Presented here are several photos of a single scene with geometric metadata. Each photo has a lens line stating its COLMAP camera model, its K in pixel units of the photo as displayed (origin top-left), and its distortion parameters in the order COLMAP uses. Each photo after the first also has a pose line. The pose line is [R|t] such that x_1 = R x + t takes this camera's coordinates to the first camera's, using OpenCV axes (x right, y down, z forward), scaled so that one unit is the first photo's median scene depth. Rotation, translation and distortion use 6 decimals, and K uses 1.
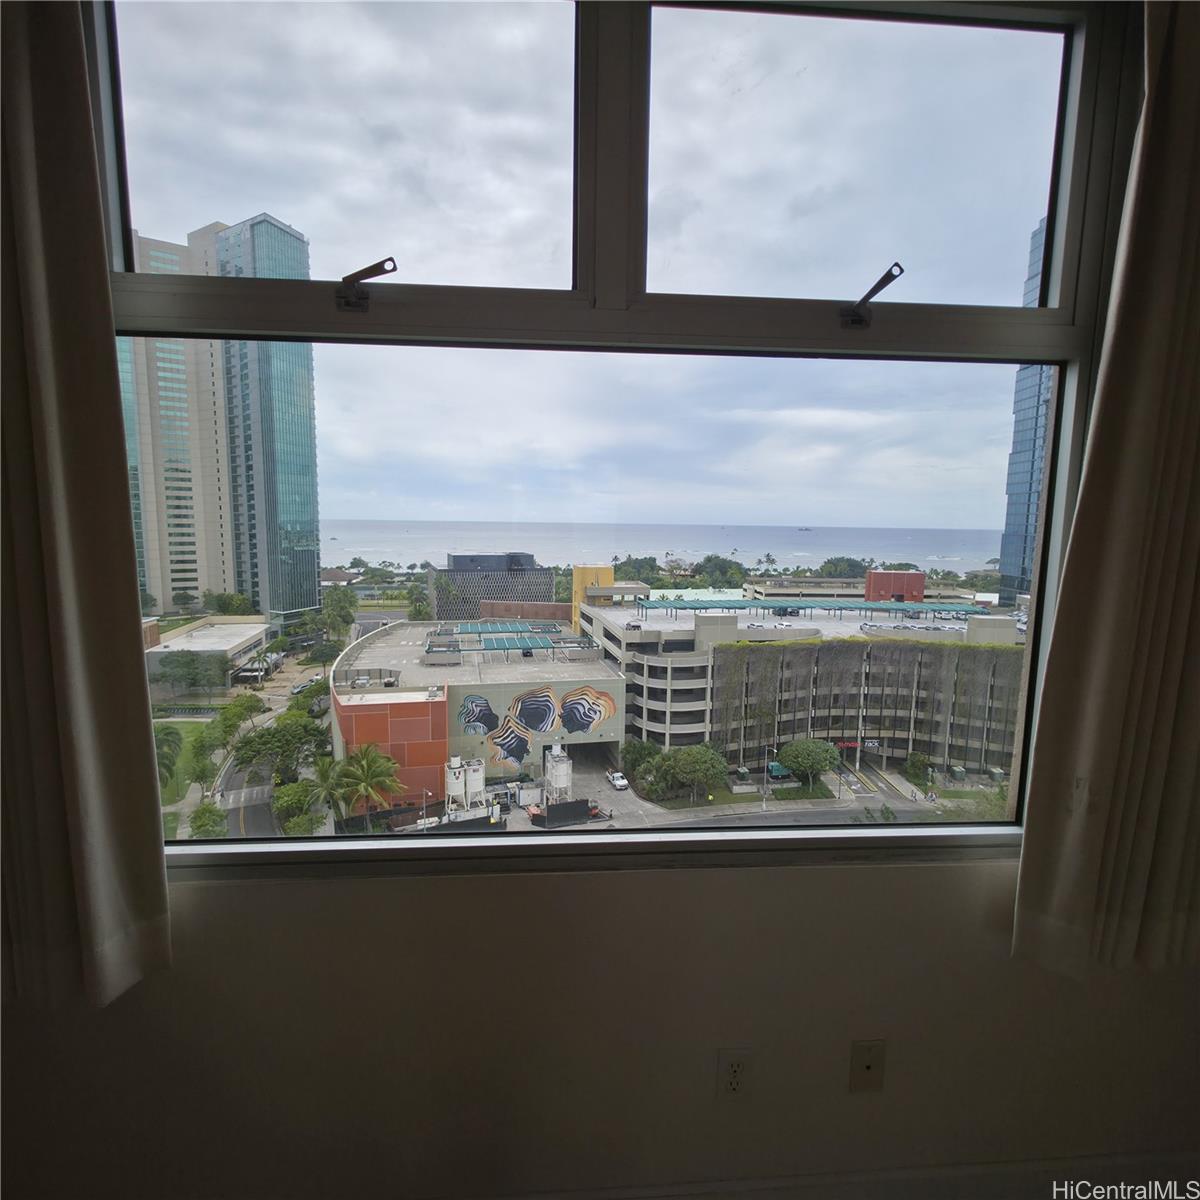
lens RADIAL K [[642.2, 0, 600.0], [0, 642.2, 600.0], [0, 0, 1]] dist [-0.007350, -0.000563]
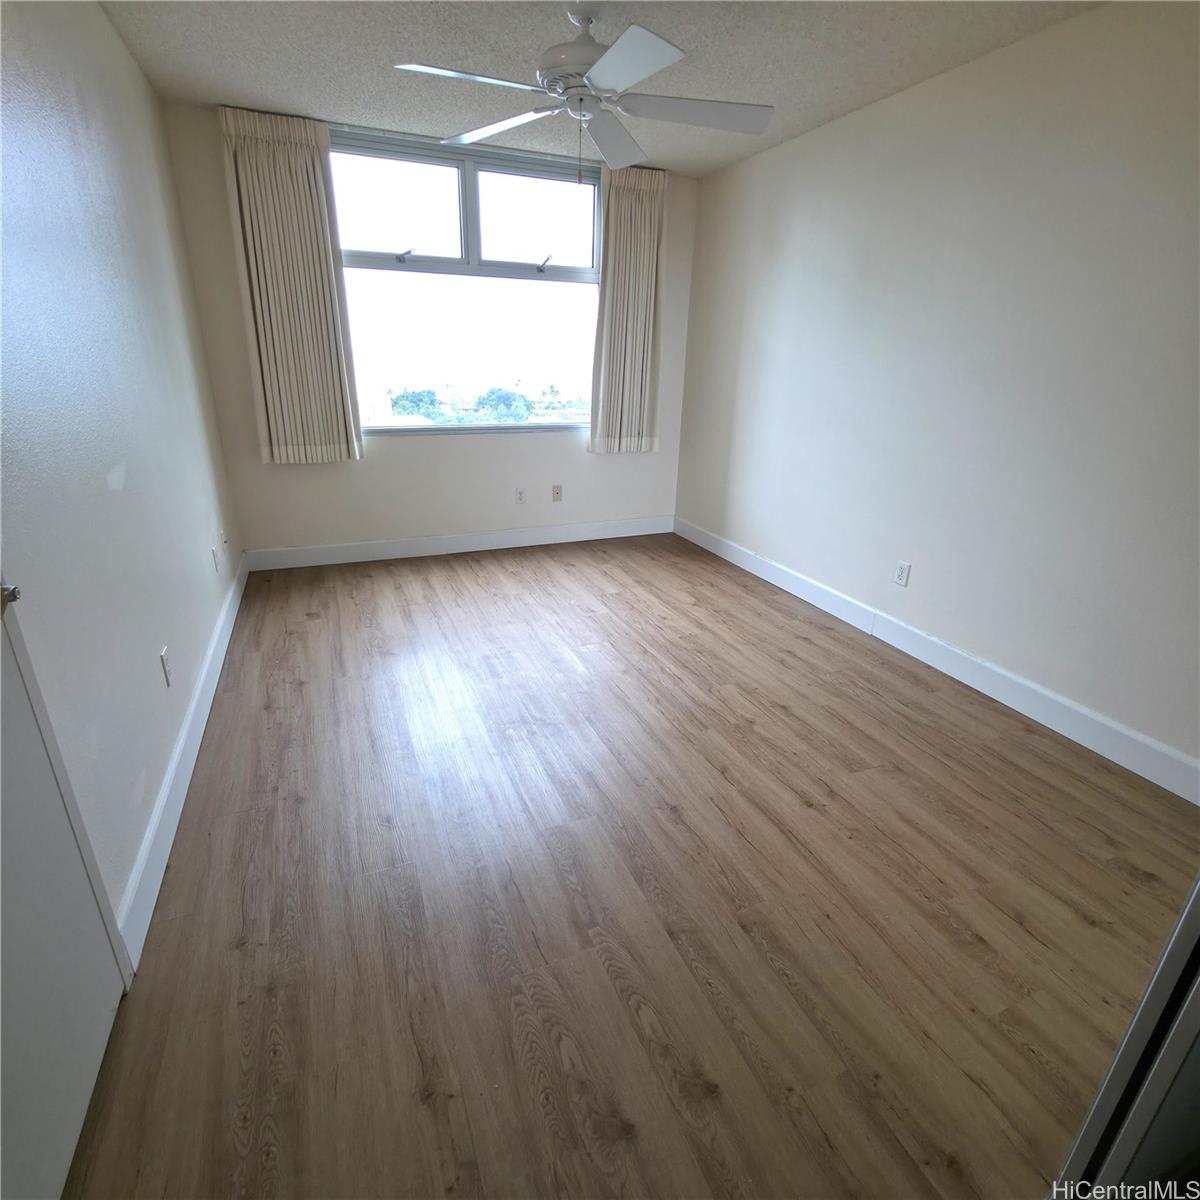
lens RADIAL K [[642.2, 0, 600.0], [0, 642.2, 600.0], [0, 0, 1]] dist [-0.007350, -0.000563]
pose [[0.947204, -0.105984, 0.302609, -0.584447], [0.027661, 0.967282, 0.252191, 0.468500], [-0.319437, -0.230505, 0.919145, -2.907152]]
